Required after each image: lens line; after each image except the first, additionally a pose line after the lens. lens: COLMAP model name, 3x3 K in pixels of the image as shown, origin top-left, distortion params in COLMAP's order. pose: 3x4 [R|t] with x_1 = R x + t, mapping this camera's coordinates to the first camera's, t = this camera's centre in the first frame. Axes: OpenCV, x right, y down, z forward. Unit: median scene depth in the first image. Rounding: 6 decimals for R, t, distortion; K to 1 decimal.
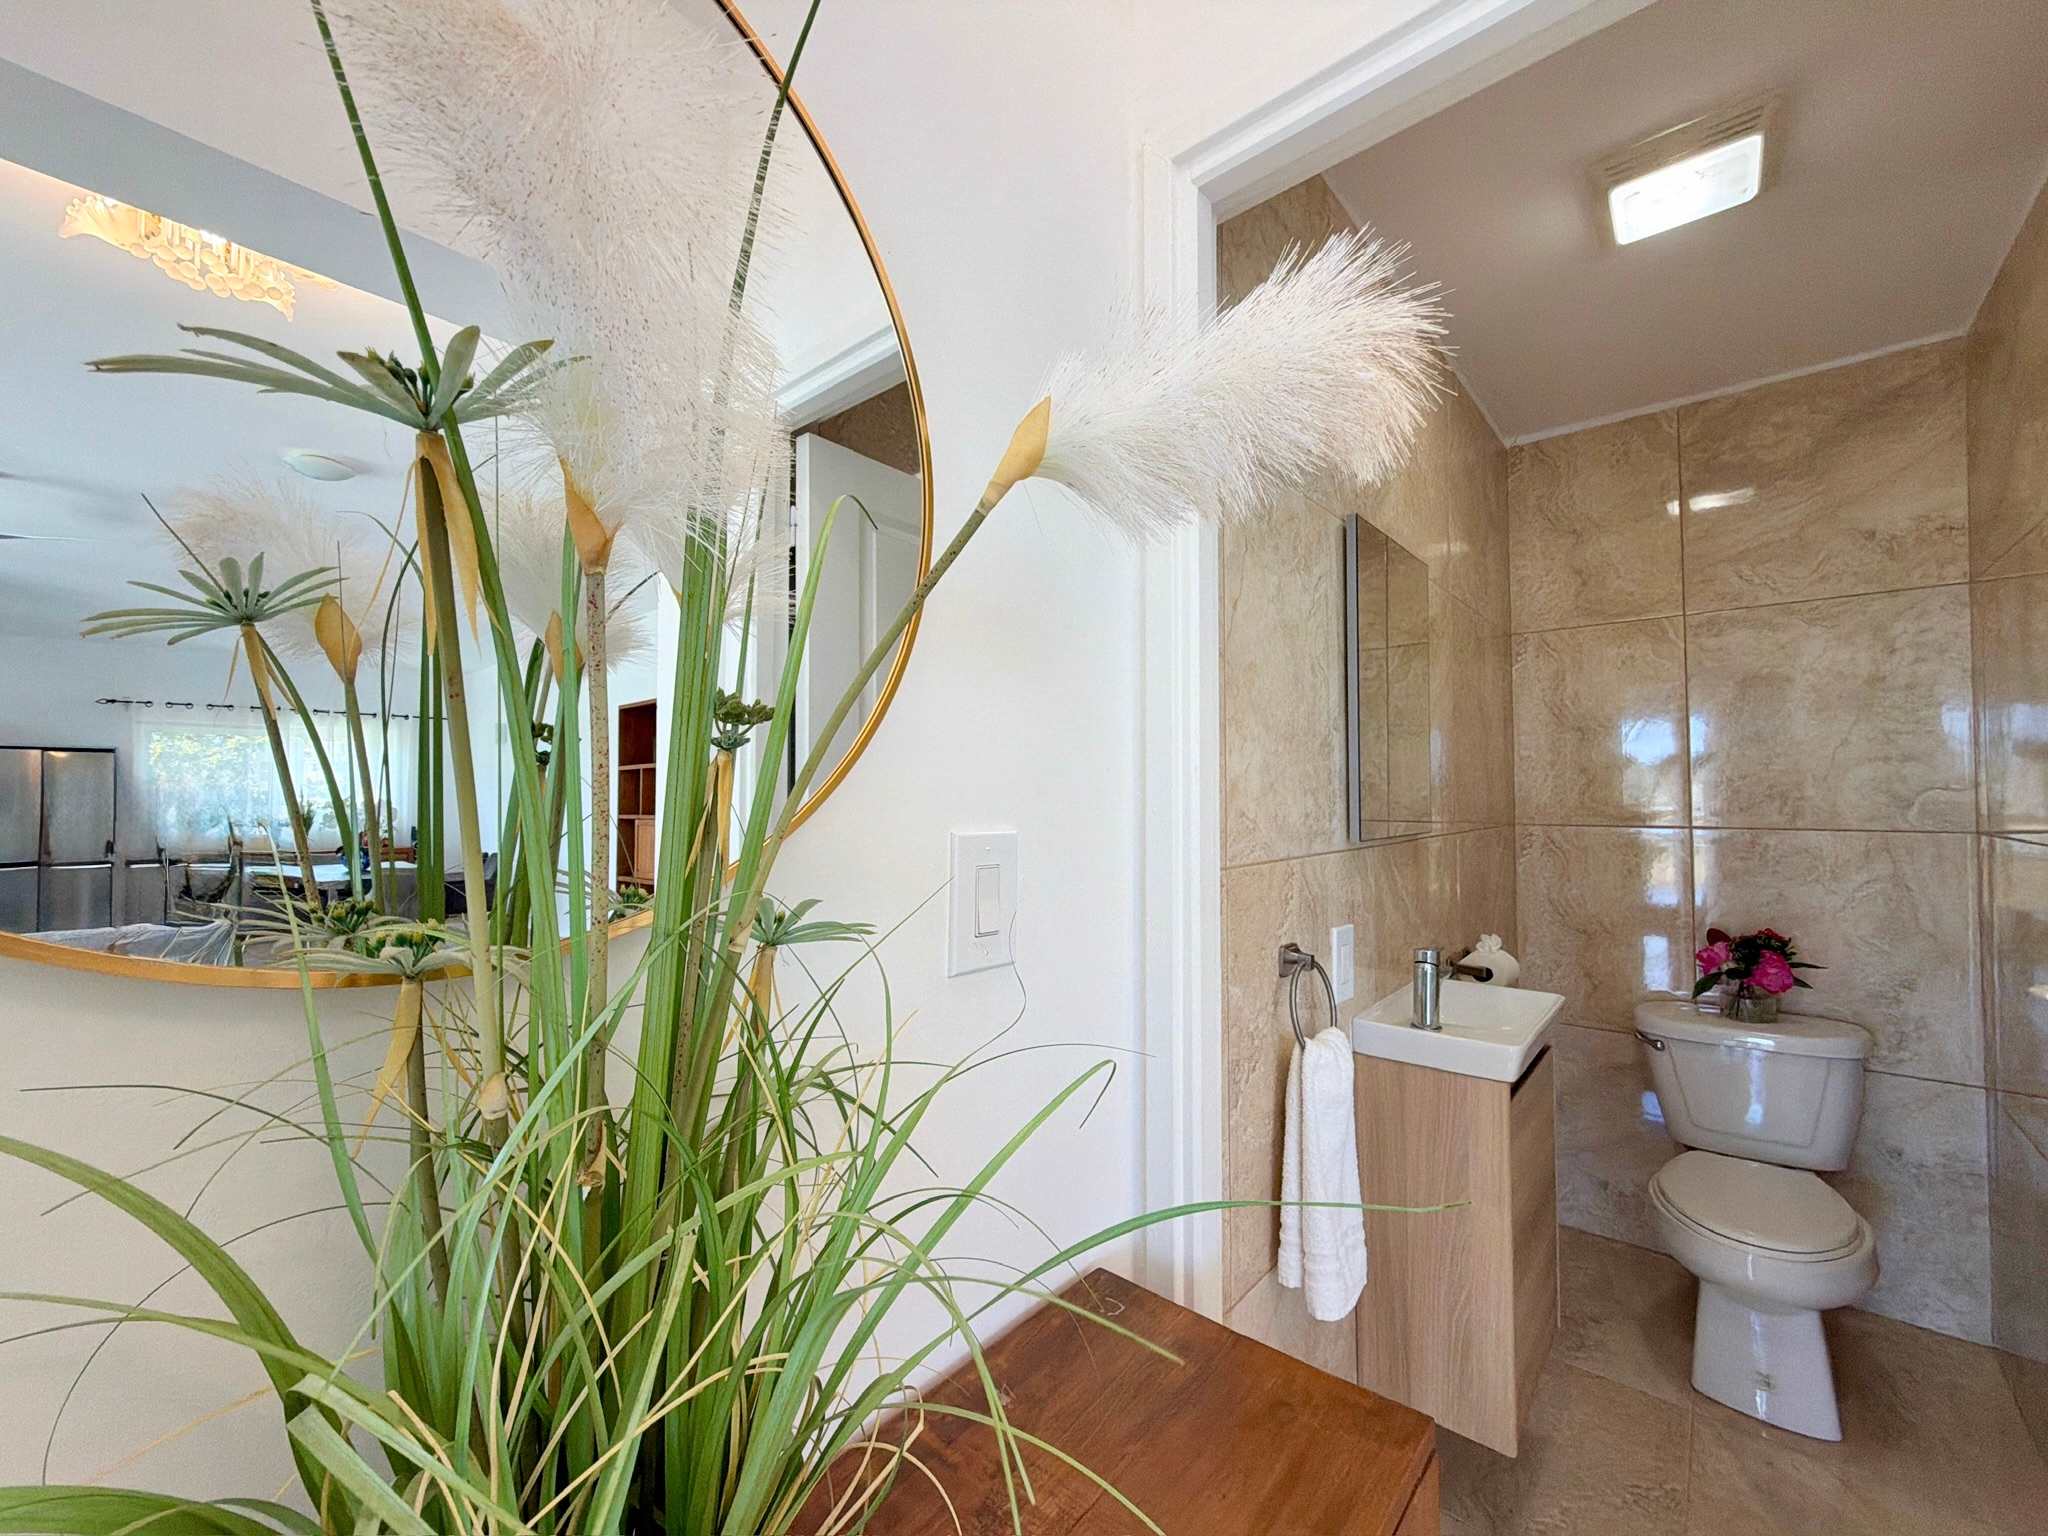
lens RADIAL K [[831.5, 0, 1024.0], [0, 831.5, 768.0], [0, 0, 1]] dist [0.002006, 0.000354]
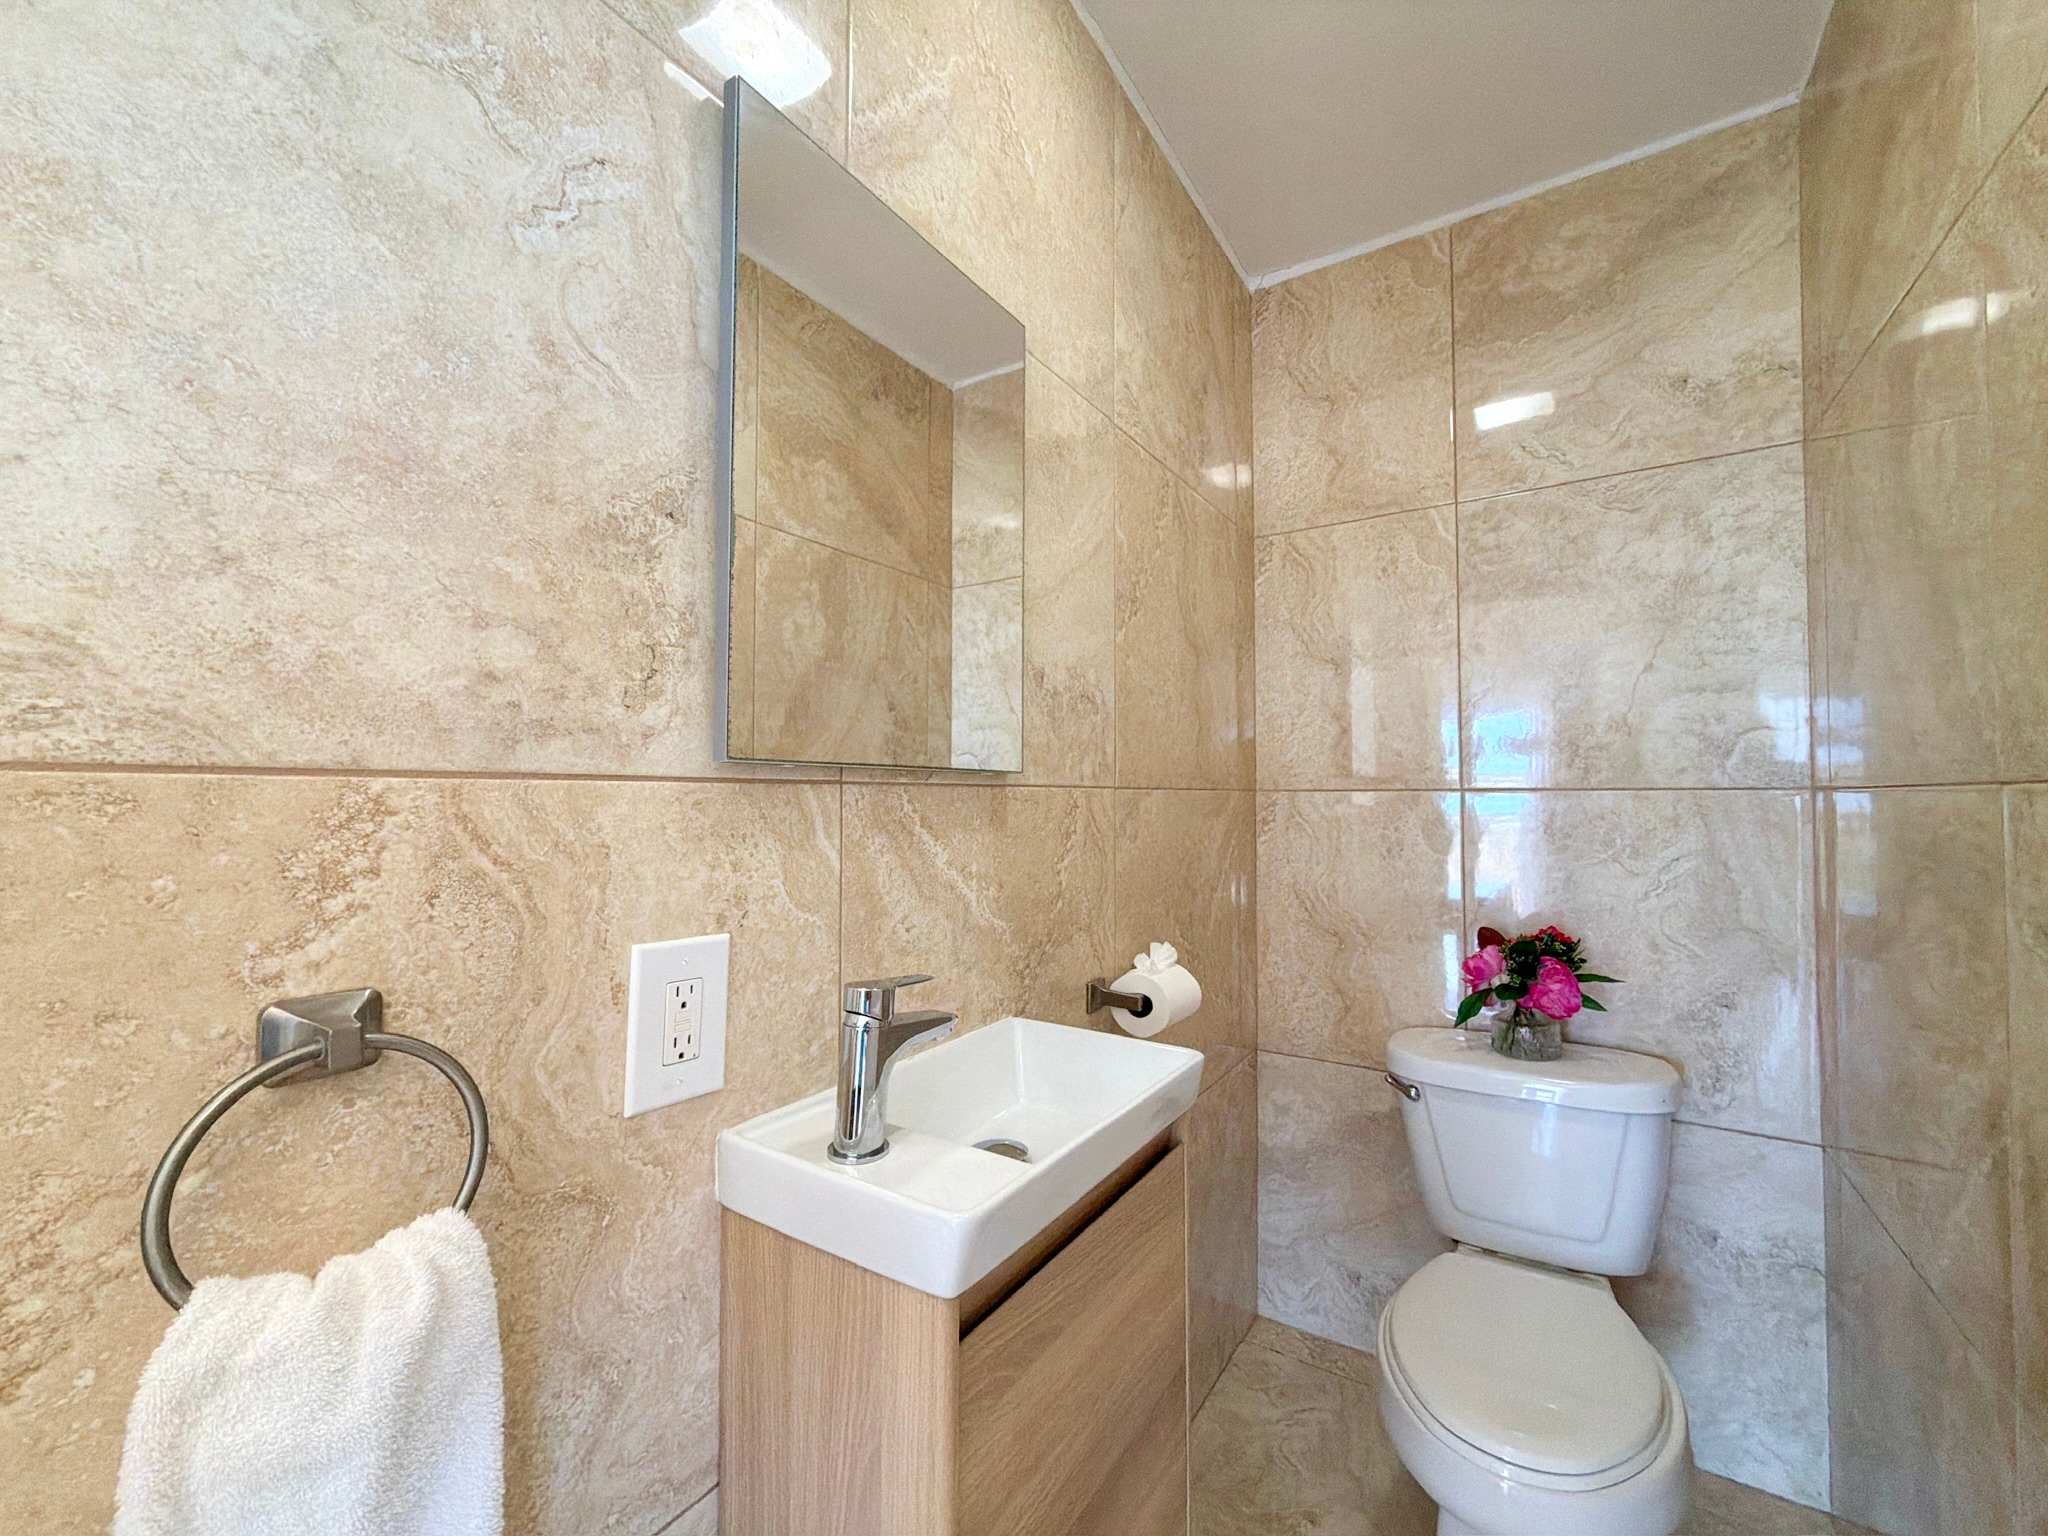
lens RADIAL K [[827.2, 0, 1024.0], [0, 827.2, 768.0], [0, 0, 1]] dist [-0.000331, 0.000322]
pose [[0.991485, 0.009124, 0.129898, 0.362516], [-0.008365, 0.999945, -0.006388, 0.068091], [-0.129949, 0.005247, 0.991507, 0.367130]]
